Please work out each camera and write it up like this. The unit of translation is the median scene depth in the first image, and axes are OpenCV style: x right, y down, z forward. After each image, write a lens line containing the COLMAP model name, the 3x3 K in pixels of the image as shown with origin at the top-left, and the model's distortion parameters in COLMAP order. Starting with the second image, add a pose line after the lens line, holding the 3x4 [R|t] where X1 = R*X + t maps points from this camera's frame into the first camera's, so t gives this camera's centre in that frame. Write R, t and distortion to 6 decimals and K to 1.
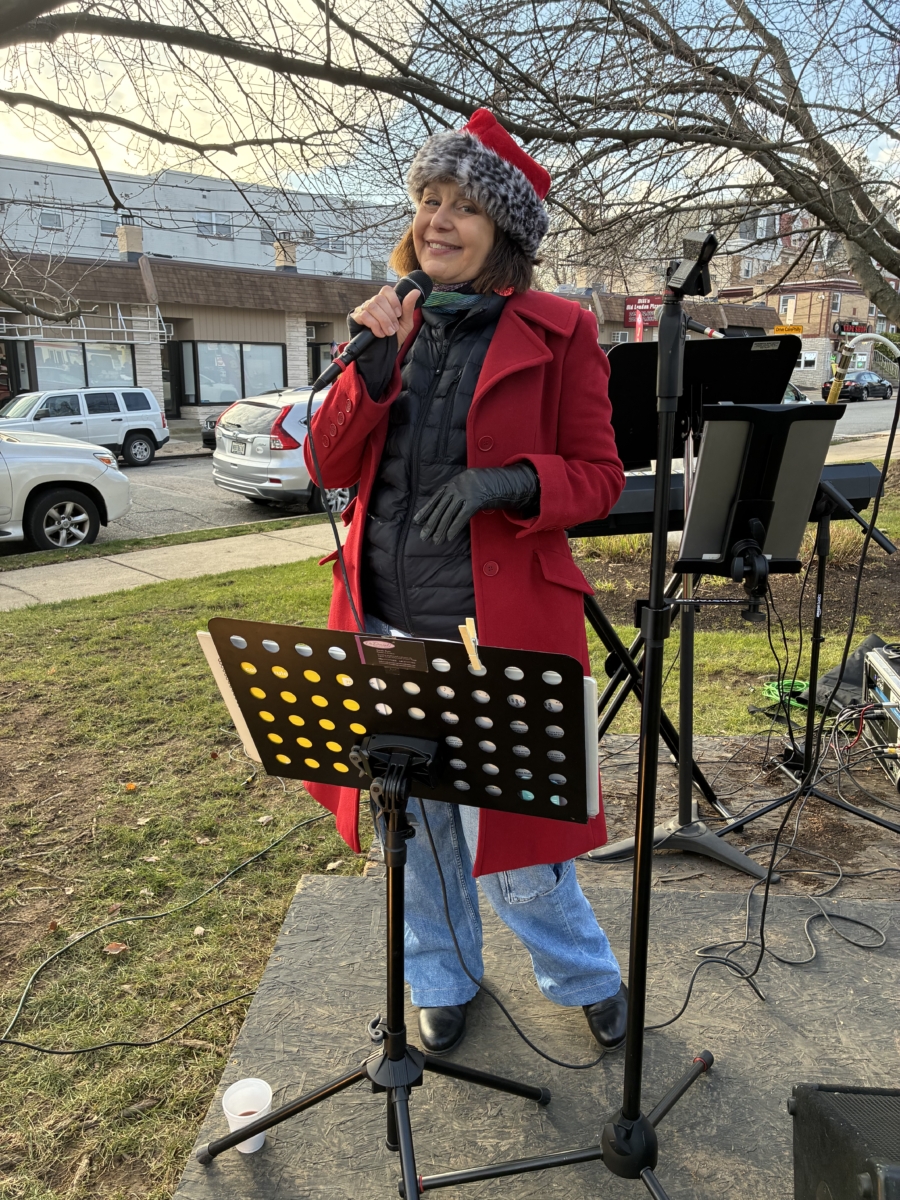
lens RADIAL K [[927.4, 0, 437.8], [0, 927.4, 605.3], [0, 0, 1]] dist [0.065061, -0.098649]
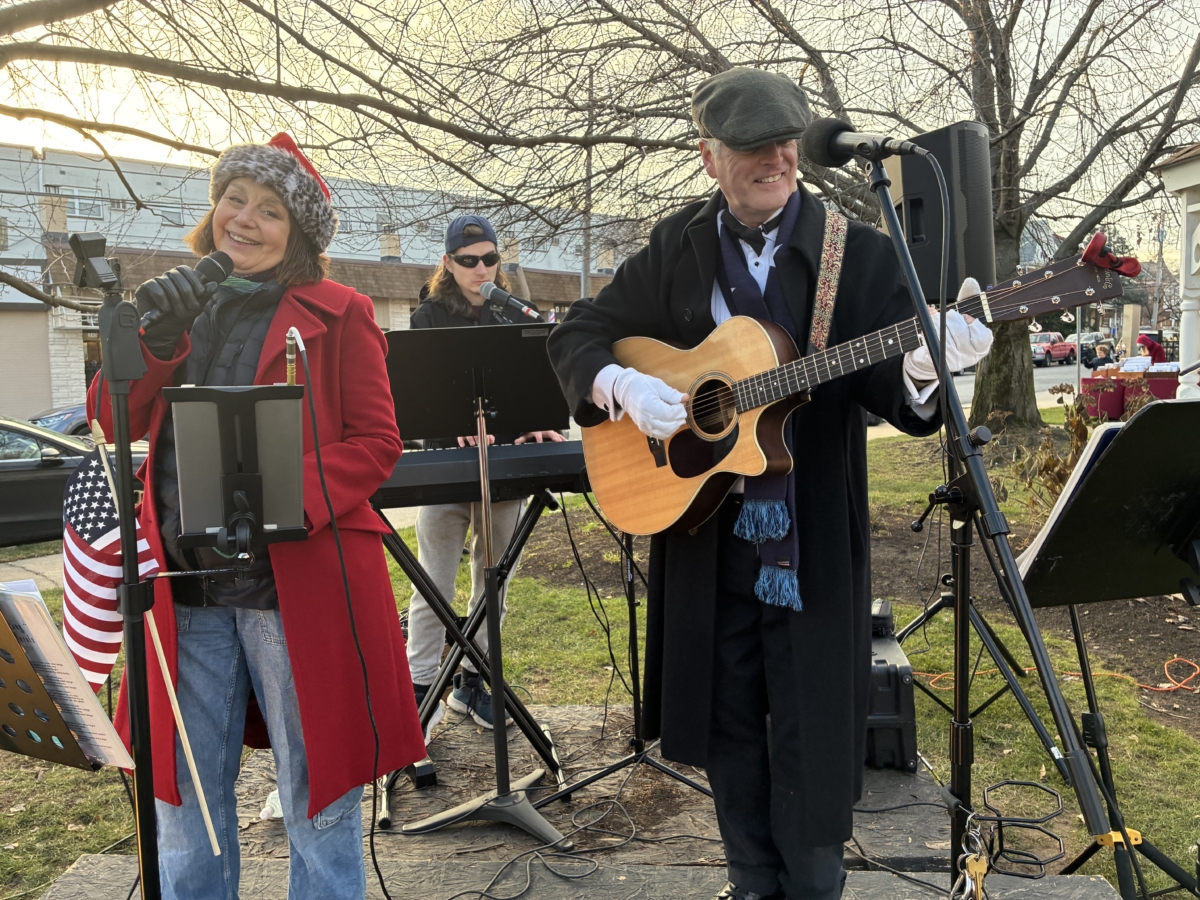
lens RADIAL K [[927.4, 0, 610.8], [0, 927.4, 450.9], [0, 0, 1]] dist [0.065061, -0.098649]
pose [[0.999552, -0.016840, 0.024737, 0.199788], [0.020124, 0.990068, -0.139142, 0.006253], [-0.022148, 0.139578, 0.989963, -0.025325]]
